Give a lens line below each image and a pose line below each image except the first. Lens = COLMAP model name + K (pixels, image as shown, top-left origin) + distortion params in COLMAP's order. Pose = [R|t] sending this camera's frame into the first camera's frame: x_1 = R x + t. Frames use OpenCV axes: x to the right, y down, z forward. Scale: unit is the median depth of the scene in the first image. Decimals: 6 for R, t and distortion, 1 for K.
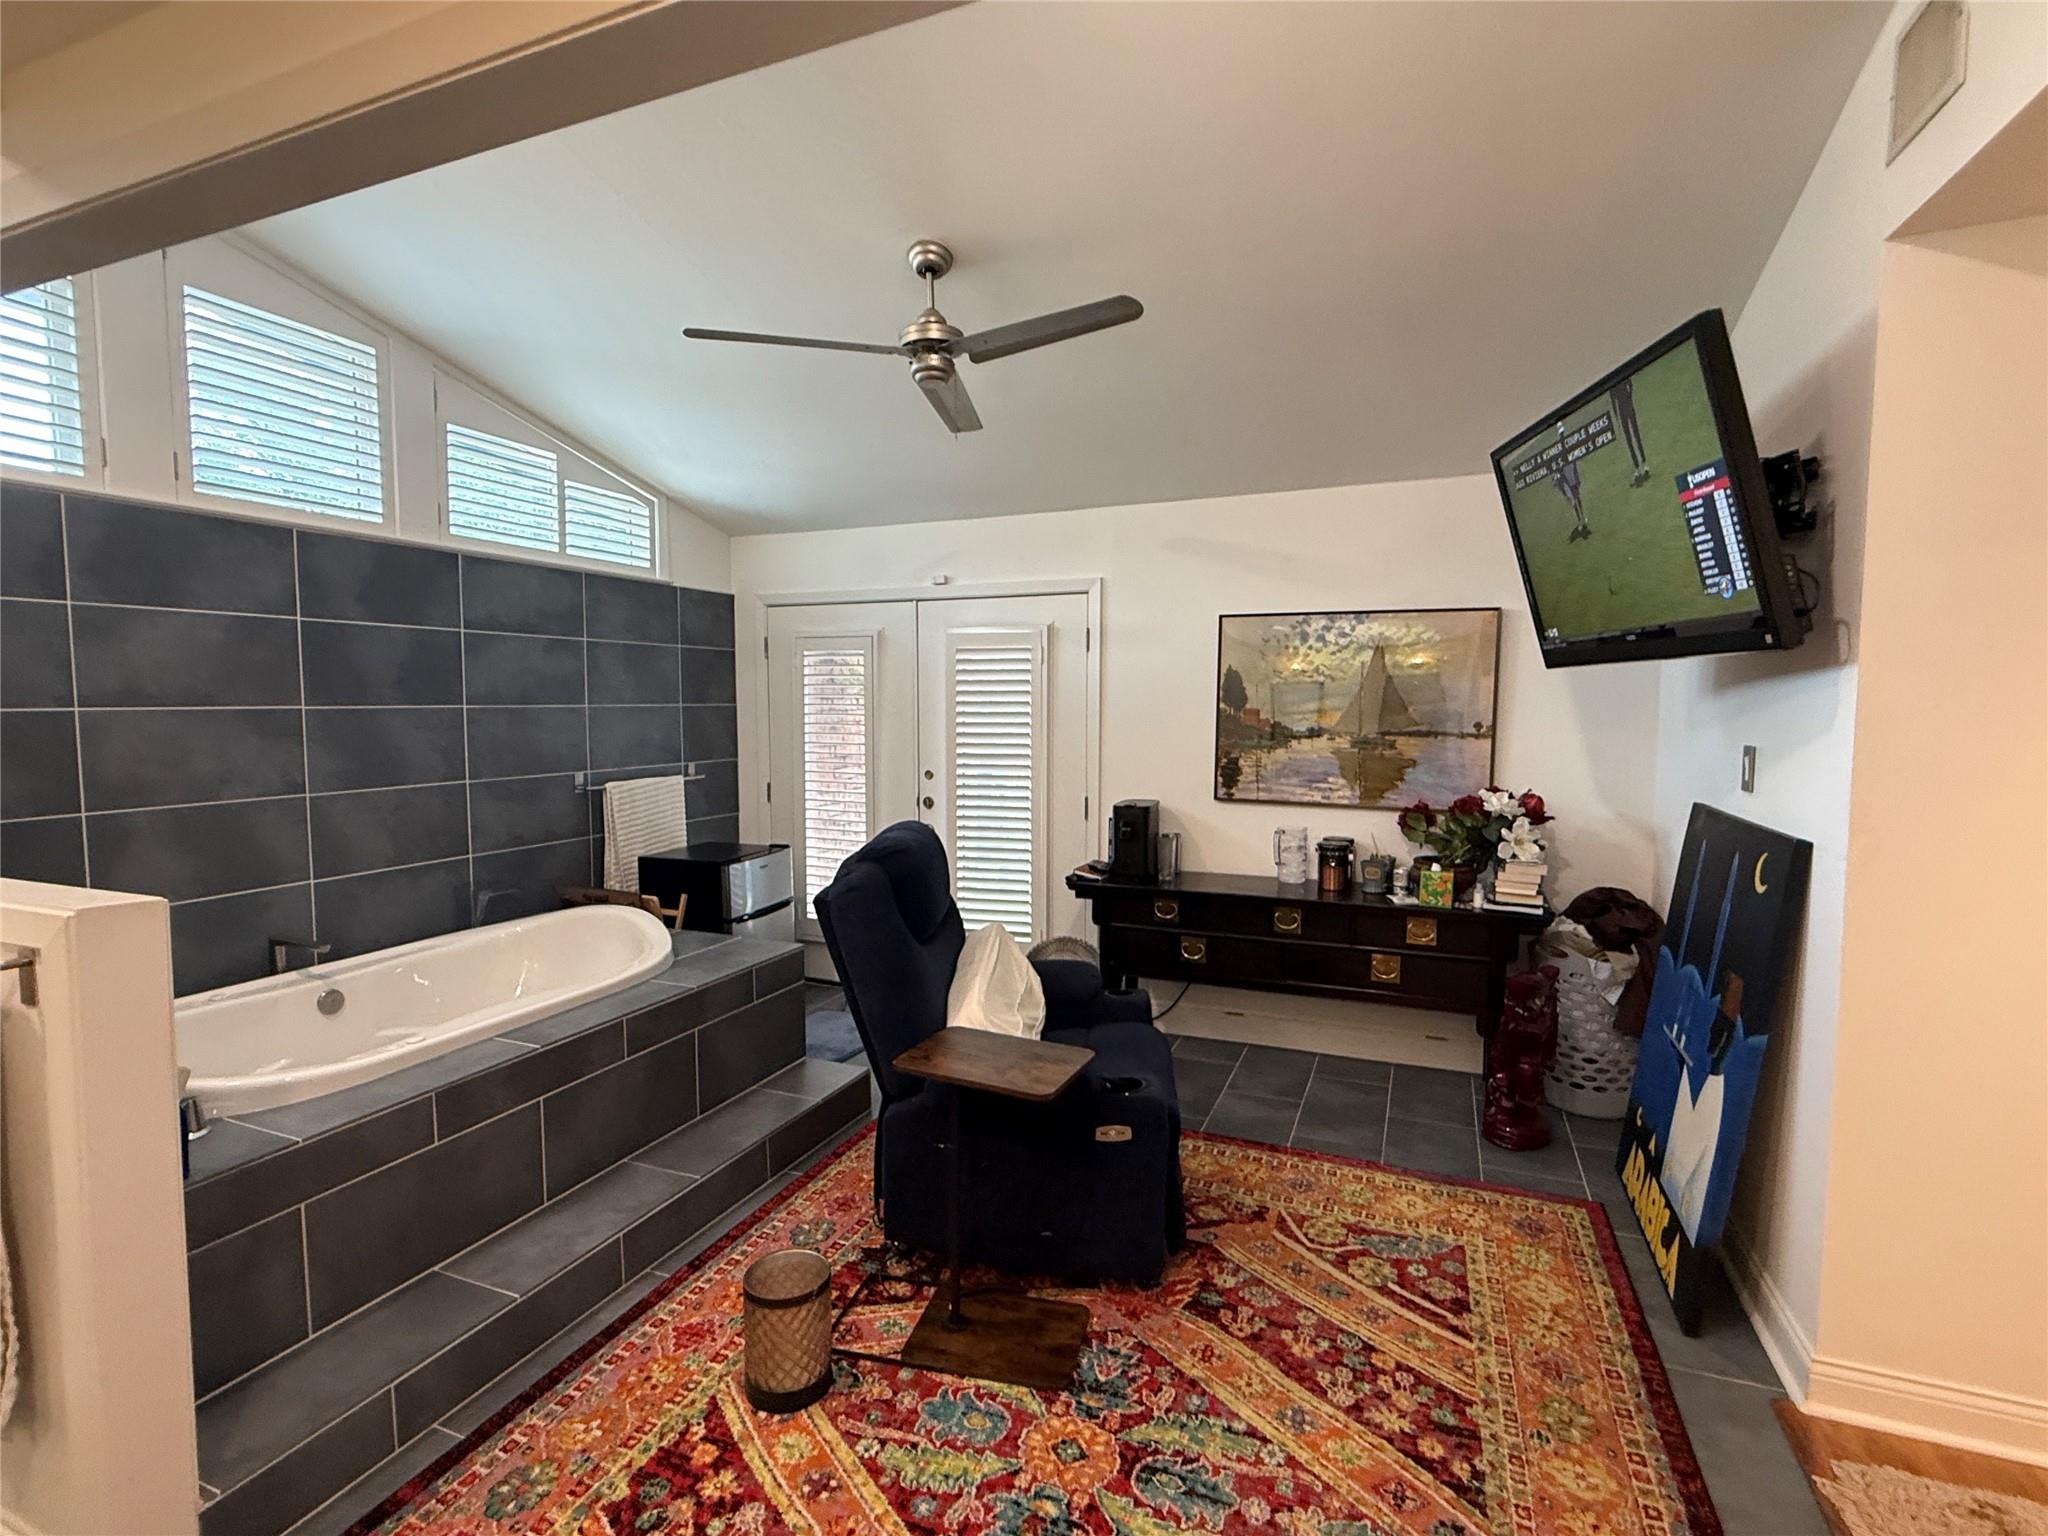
lens RADIAL K [[968.7, 0, 1019.8], [0, 968.7, 769.9], [0, 0, 1]] dist [0.000779, 0.000652]
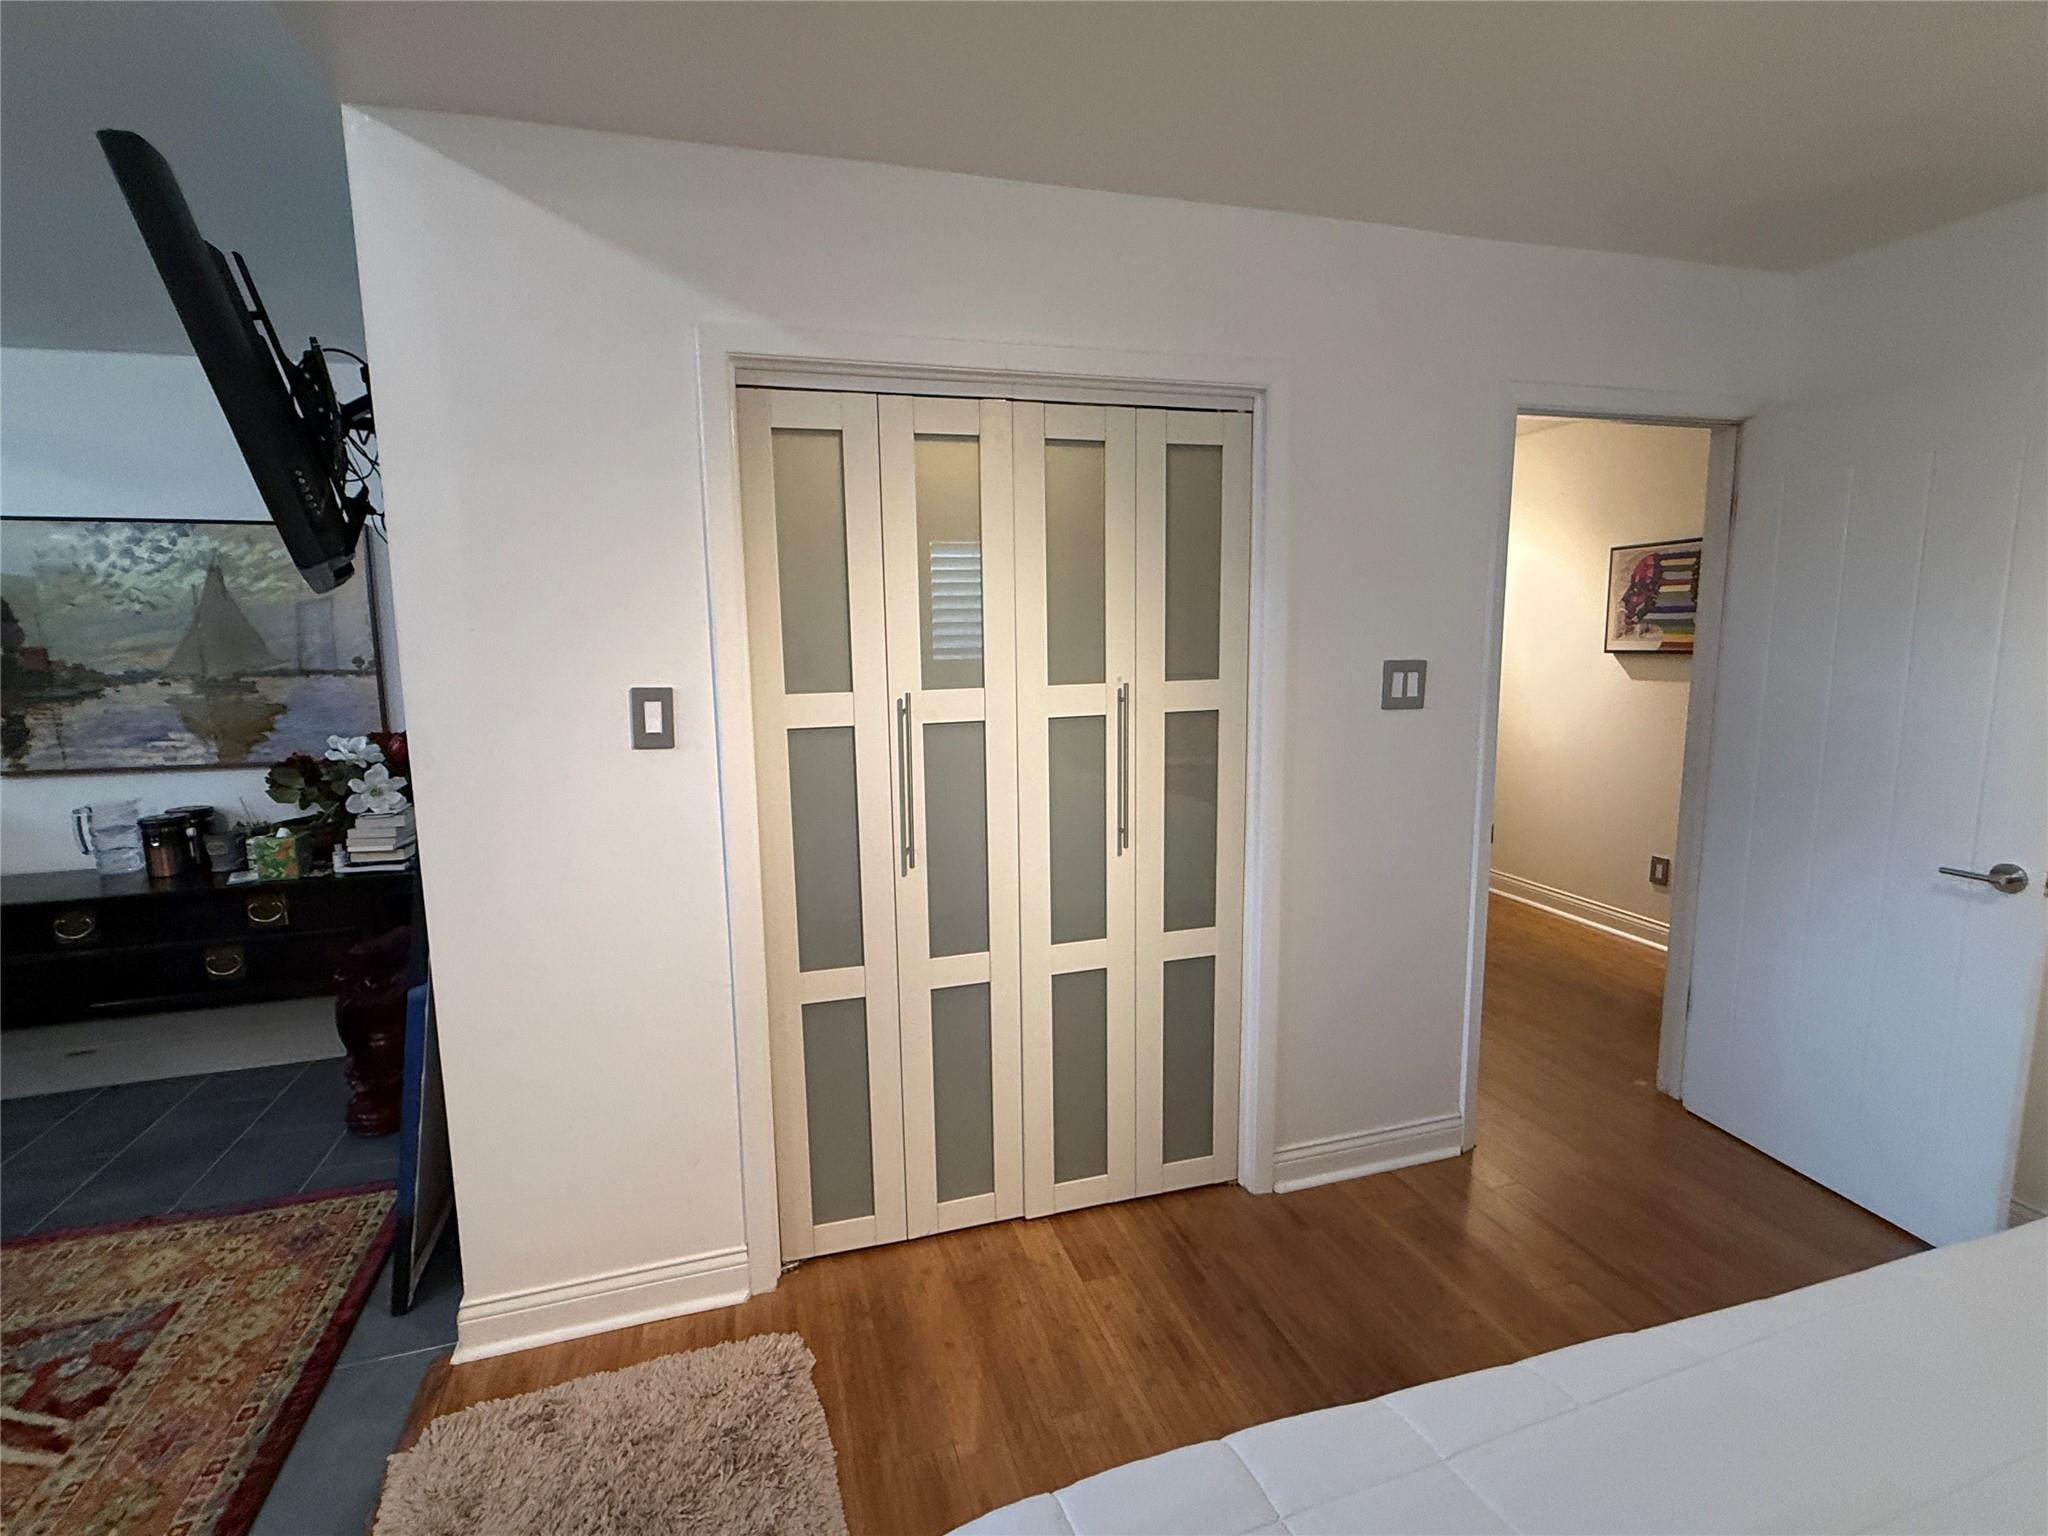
lens RADIAL K [[968.7, 0, 1019.8], [0, 968.7, 769.9], [0, 0, 1]] dist [0.000779, 0.000652]
pose [[0.770050, -0.105908, 0.629132, 0.361800], [0.061031, 0.993831, 0.092600, 0.006912], [-0.635058, -0.032910, 0.771763, -0.049102]]
